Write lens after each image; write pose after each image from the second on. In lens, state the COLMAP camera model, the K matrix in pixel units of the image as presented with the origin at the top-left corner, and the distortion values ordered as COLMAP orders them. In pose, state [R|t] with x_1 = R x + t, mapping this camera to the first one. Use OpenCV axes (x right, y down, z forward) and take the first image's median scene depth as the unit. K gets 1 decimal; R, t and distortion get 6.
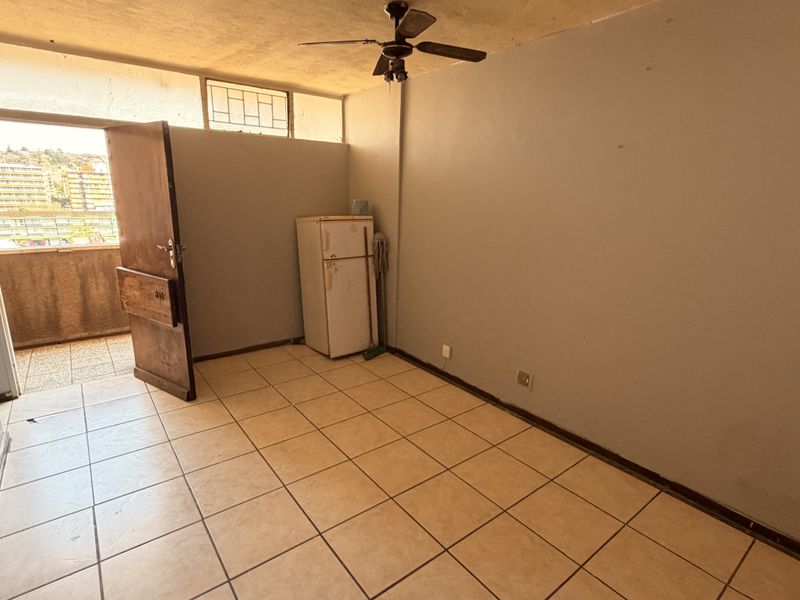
lens RADIAL K [[426.1, 0, 398.4], [0, 426.1, 300.3], [0, 0, 1]] dist [0.003904, 0.000938]
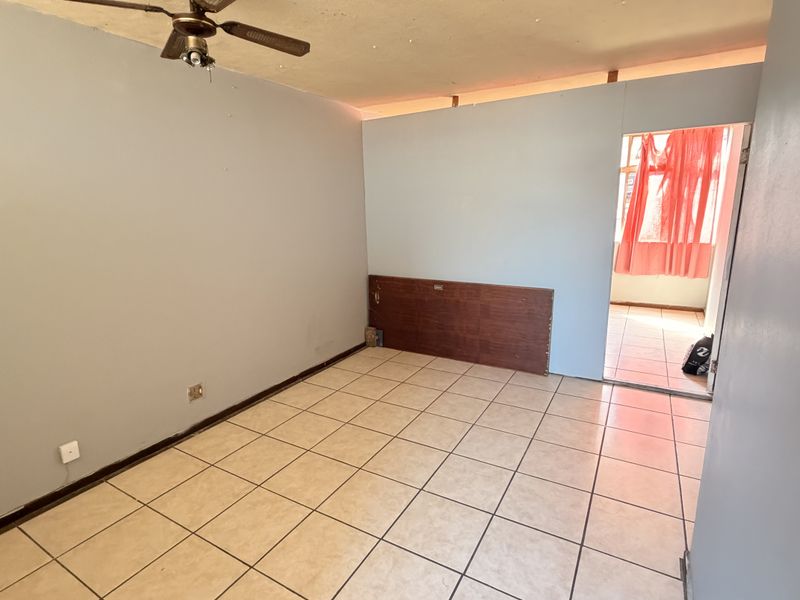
lens RADIAL K [[426.1, 0, 400.0], [0, 426.1, 295.6], [0, 0, 1]] dist [0.003904, 0.000938]
pose [[-0.379327, -0.204169, 0.902456, -0.788821], [0.230407, 0.923783, 0.305840, -0.232311], [-0.896116, 0.323945, -0.303374, 0.868658]]
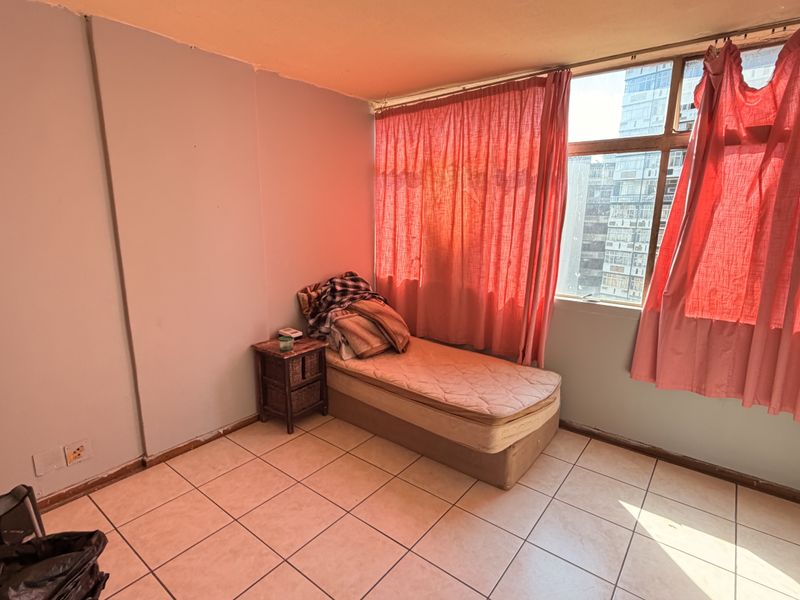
lens RADIAL K [[426.1, 0, 392.9], [0, 426.1, 306.7], [0, 0, 1]] dist [0.003904, 0.000938]
pose [[-0.254532, -0.227102, 0.940020, -0.694875], [0.217206, 0.933774, 0.284406, -0.201608], [-0.942356, 0.276569, -0.188347, 0.751005]]
